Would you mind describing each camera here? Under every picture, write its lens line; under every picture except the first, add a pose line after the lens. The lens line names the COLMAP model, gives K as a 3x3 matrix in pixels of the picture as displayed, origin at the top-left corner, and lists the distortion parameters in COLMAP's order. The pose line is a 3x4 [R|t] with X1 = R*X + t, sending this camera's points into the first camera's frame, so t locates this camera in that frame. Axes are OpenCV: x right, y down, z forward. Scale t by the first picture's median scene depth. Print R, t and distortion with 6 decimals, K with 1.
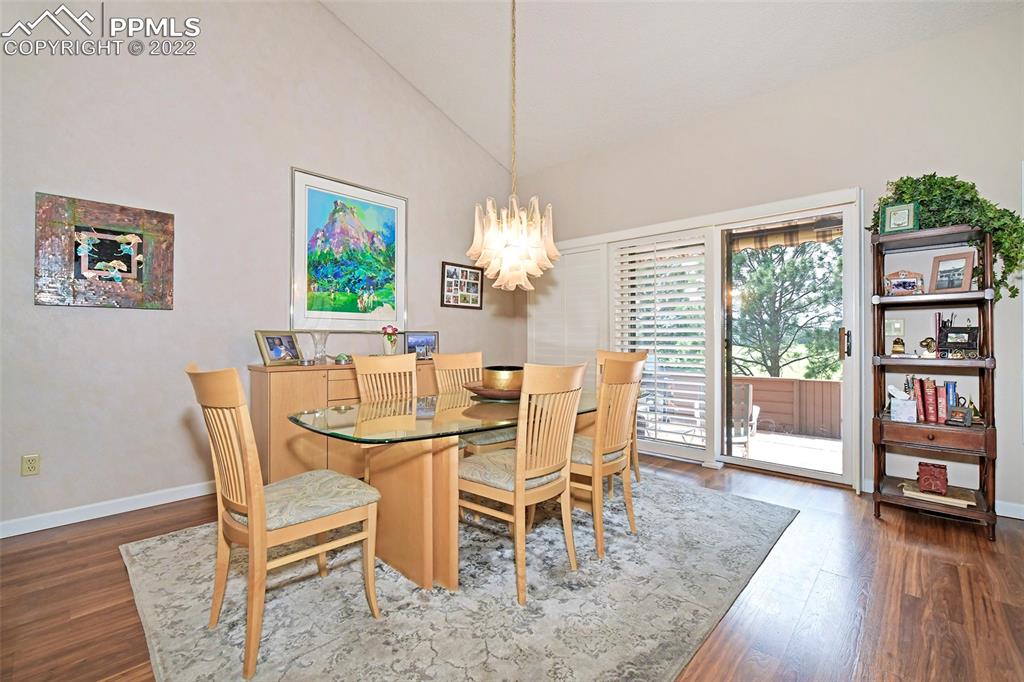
lens RADIAL K [[449.1, 0, 518.8], [0, 449.1, 337.6], [0, 0, 1]] dist [-0.013824, -0.000249]
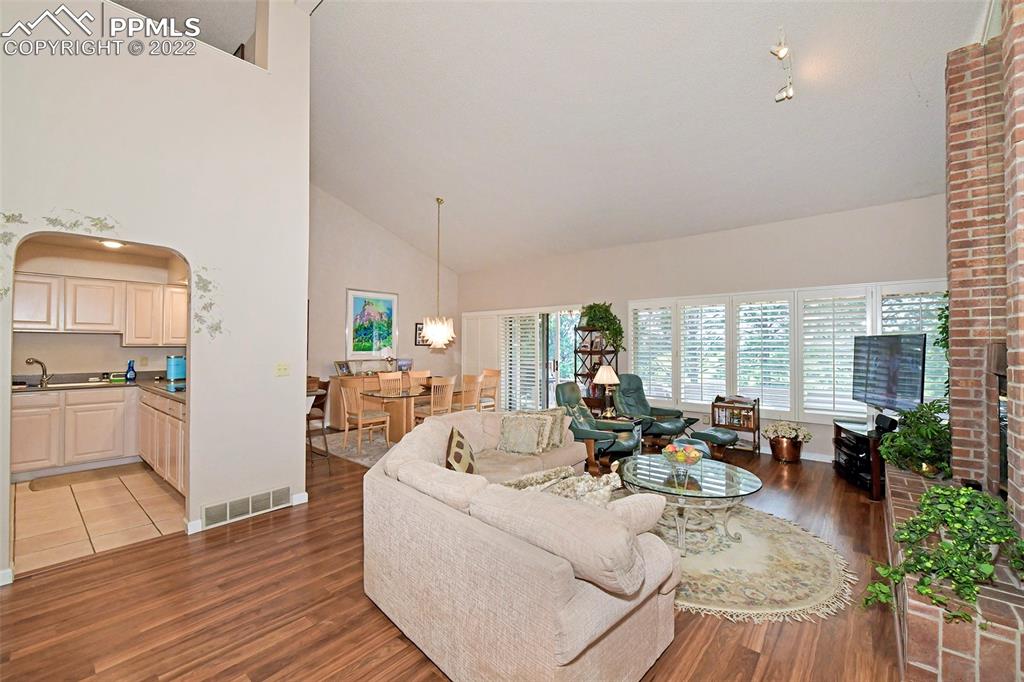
lens RADIAL K [[413.6, 0, 510.0], [0, 413.6, 341.7], [0, 0, 1]] dist [-0.007234, -0.000182]
pose [[0.999770, -0.001278, 0.021407, 0.248499], [0.001425, 0.999975, -0.006854, -0.086453], [-0.021398, 0.006883, 0.999747, -1.005176]]
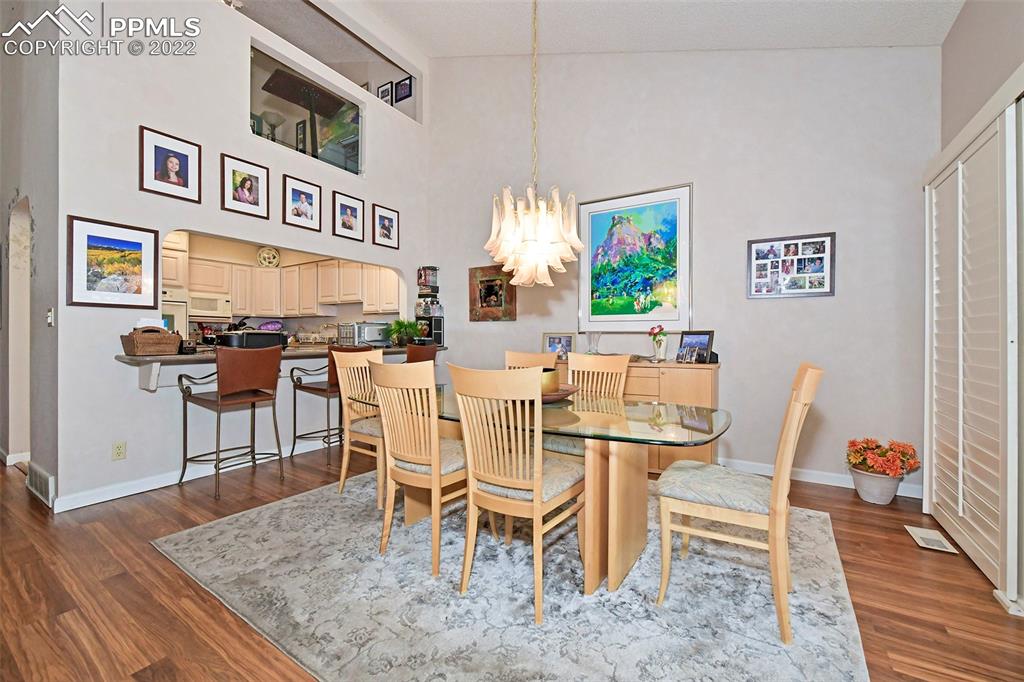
lens RADIAL K [[413.6, 0, 504.2], [0, 413.6, 339.4], [0, 0, 1]] dist [-0.007234, -0.000182]
pose [[0.153996, 0.009696, -0.988024, 0.566157], [0.002379, 0.999945, 0.010184, -0.006315], [0.988069, -0.003919, 0.153965, 0.550528]]
